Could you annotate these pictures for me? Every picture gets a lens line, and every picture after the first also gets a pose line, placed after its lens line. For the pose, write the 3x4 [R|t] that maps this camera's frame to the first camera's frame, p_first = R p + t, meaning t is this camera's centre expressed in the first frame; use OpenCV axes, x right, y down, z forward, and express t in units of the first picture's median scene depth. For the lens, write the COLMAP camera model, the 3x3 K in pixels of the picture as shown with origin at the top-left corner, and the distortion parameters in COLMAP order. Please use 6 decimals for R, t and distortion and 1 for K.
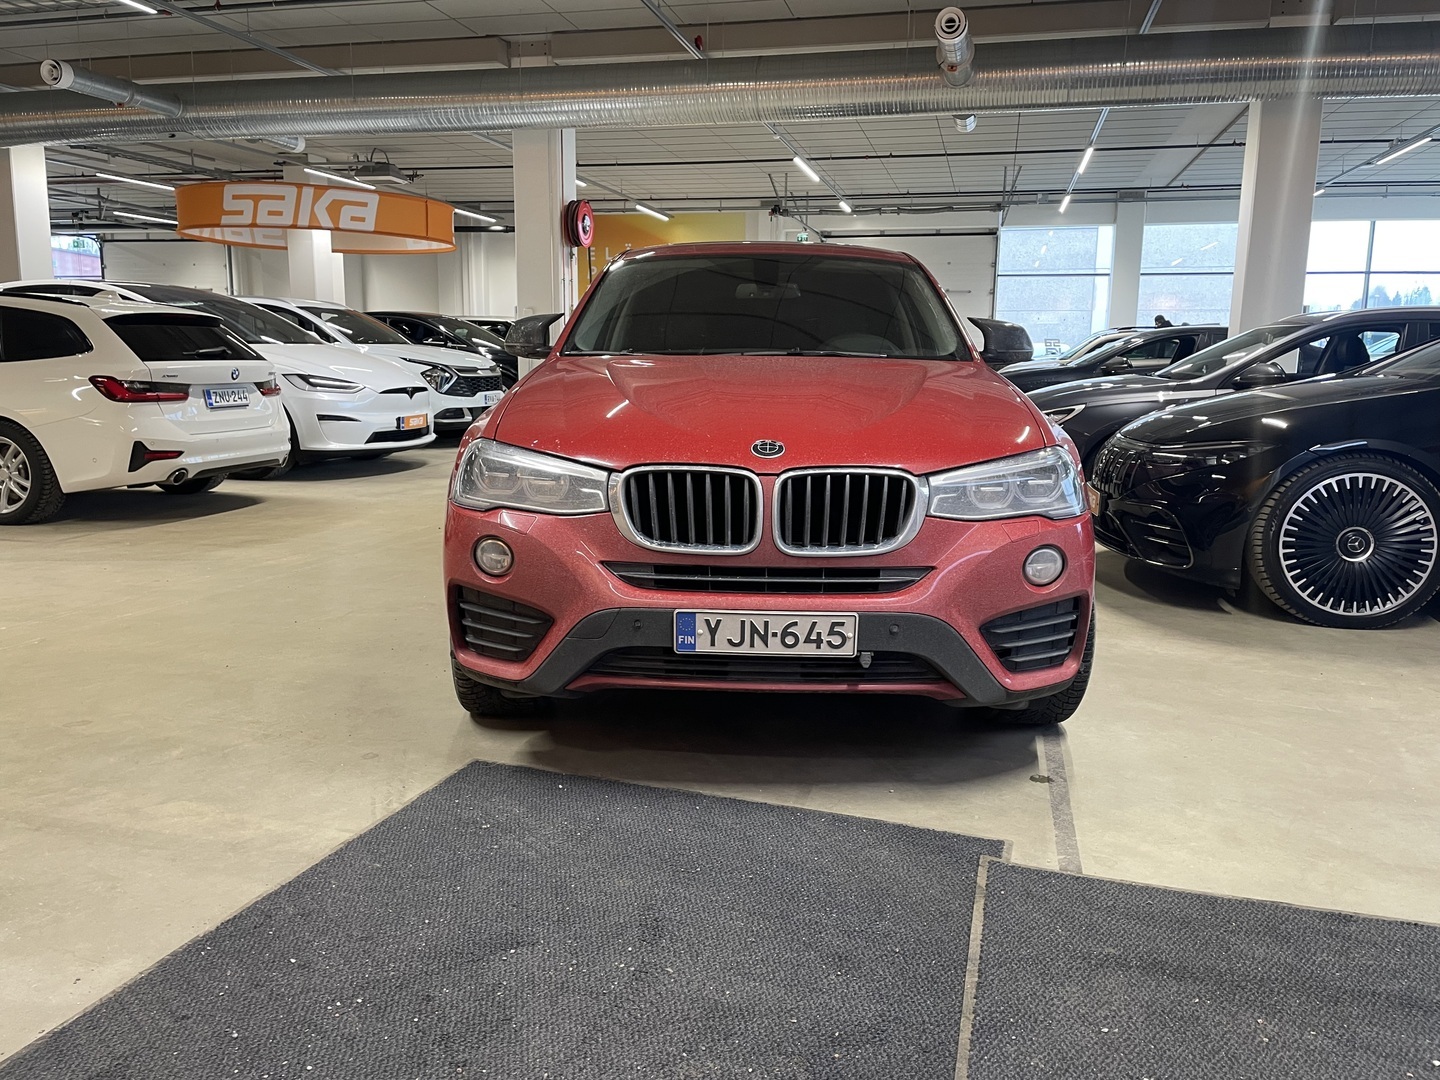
lens RADIAL K [[1093.5, 0, 727.1], [0, 1093.5, 515.5], [0, 0, 1]] dist [0.091565, -0.114554]
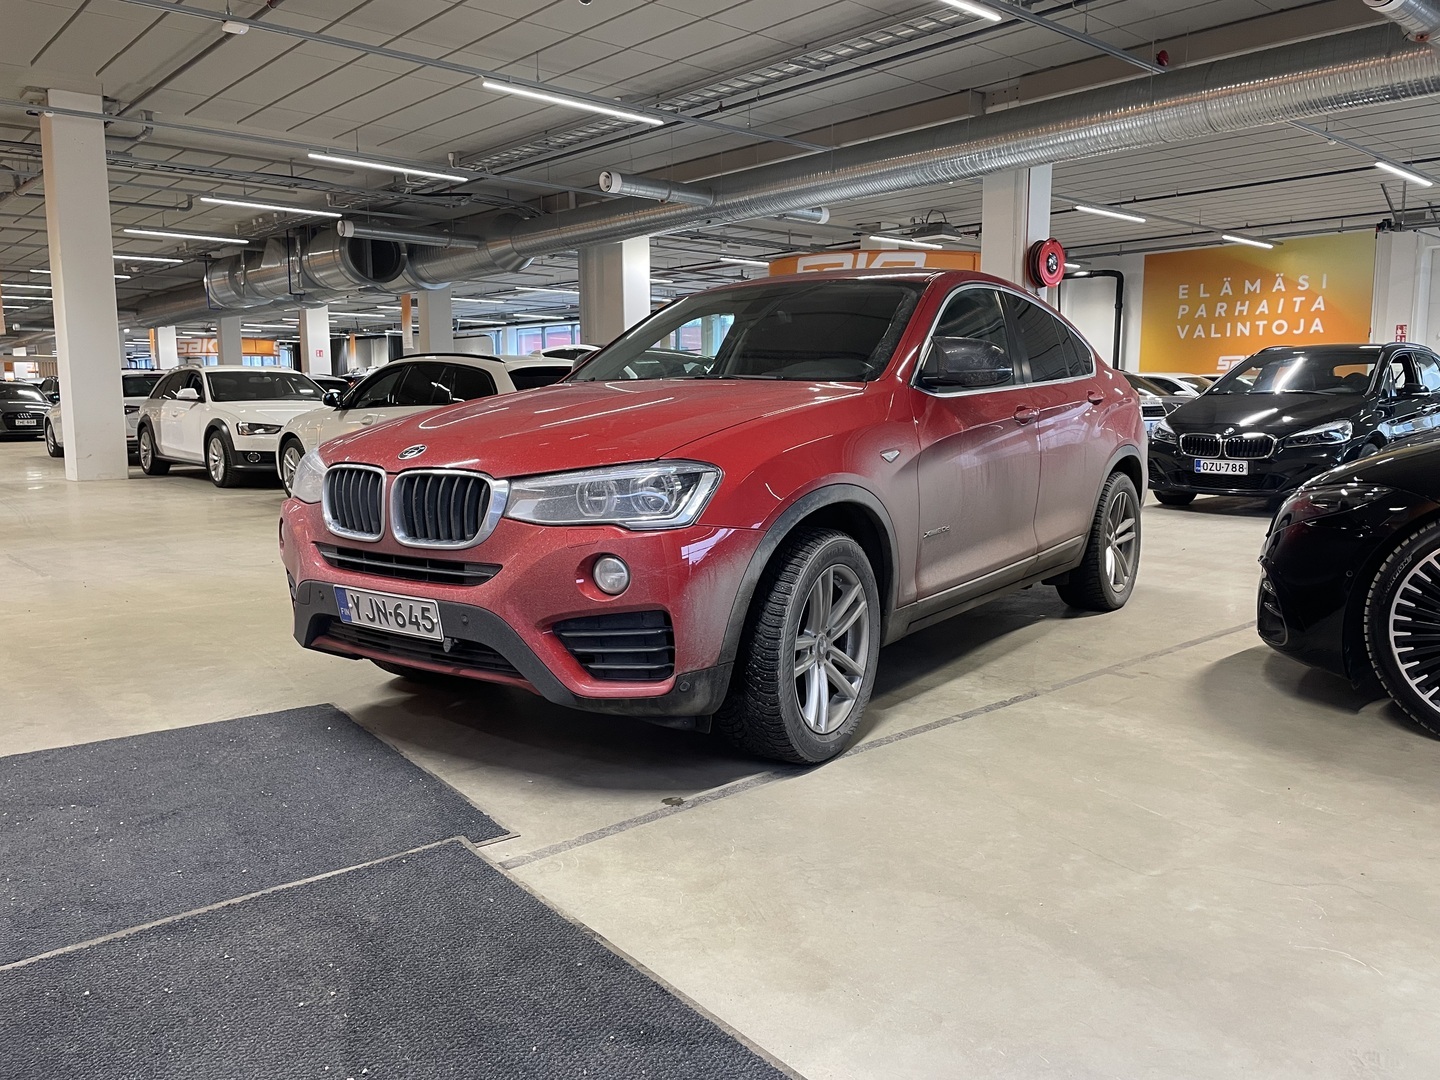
lens RADIAL K [[1088.6, 0, 720.0], [0, 1088.6, 540.0], [0, 0, 1]] dist [0.105323, -0.151568]
pose [[0.821894, 0.059552, -0.566519, 0.897803], [-0.074313, 0.997231, -0.002984, 0.009358], [0.564772, 0.044552, 0.824044, 0.231943]]
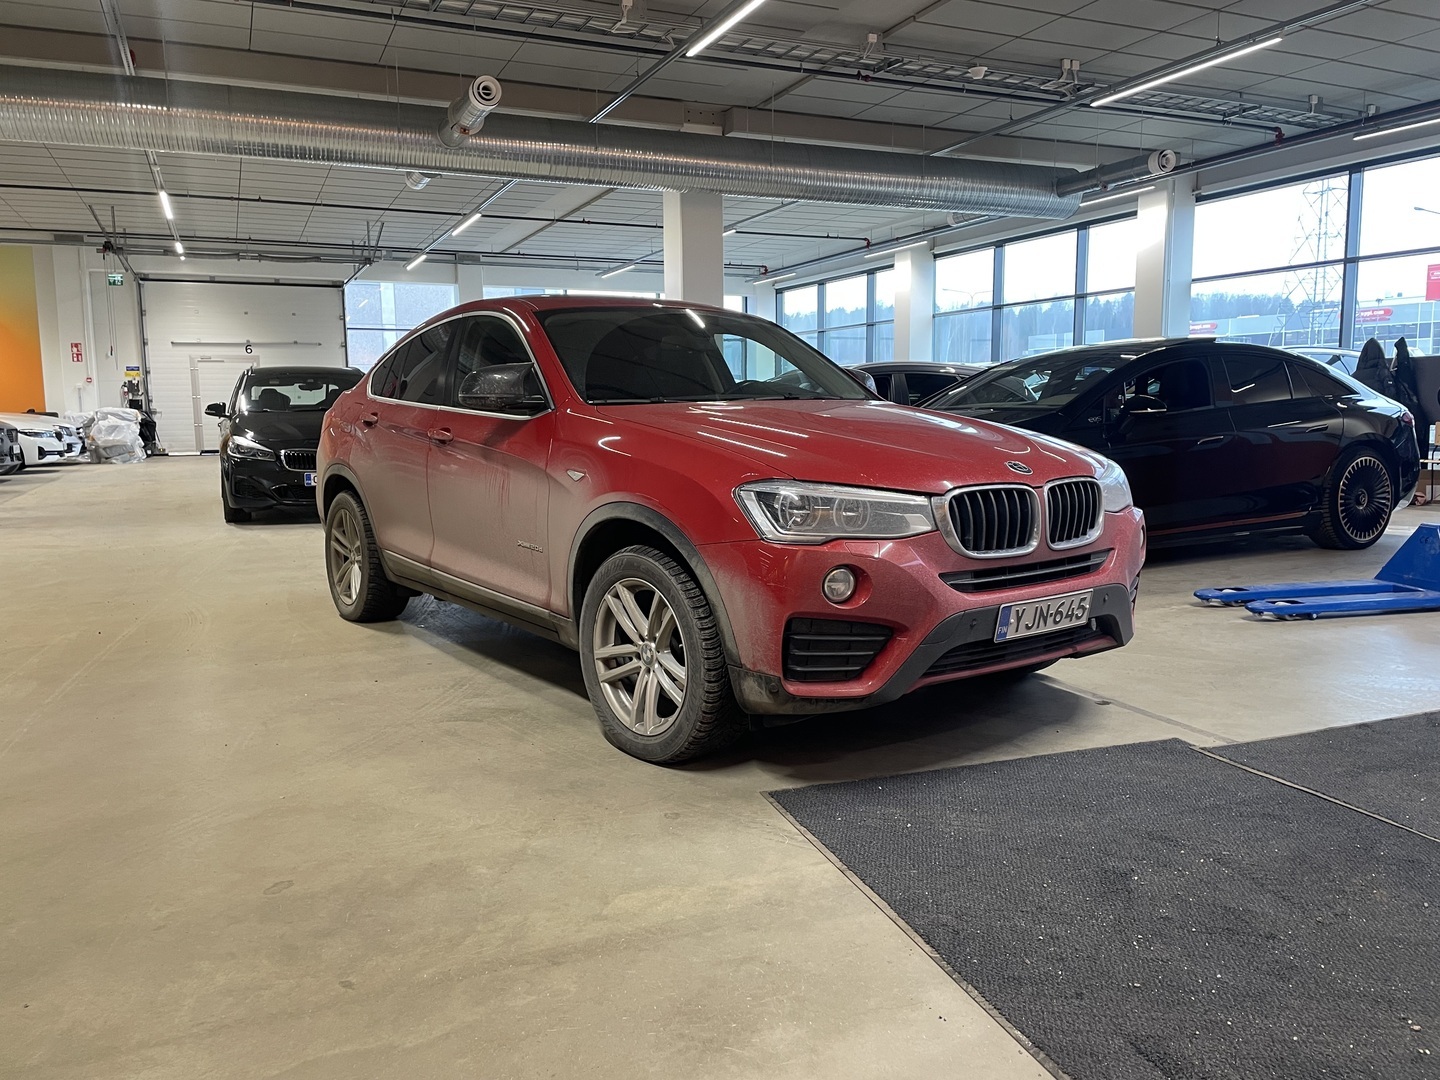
lens RADIAL K [[1080.5, 0, 743.0], [0, 1080.5, 540.7], [0, 0, 1]] dist [0.097787, -0.158107]
pose [[0.779365, -0.098770, 0.618737, -0.918000], [0.114158, 0.993353, 0.014775, -0.031126], [-0.616083, 0.059119, 0.785459, 0.221125]]
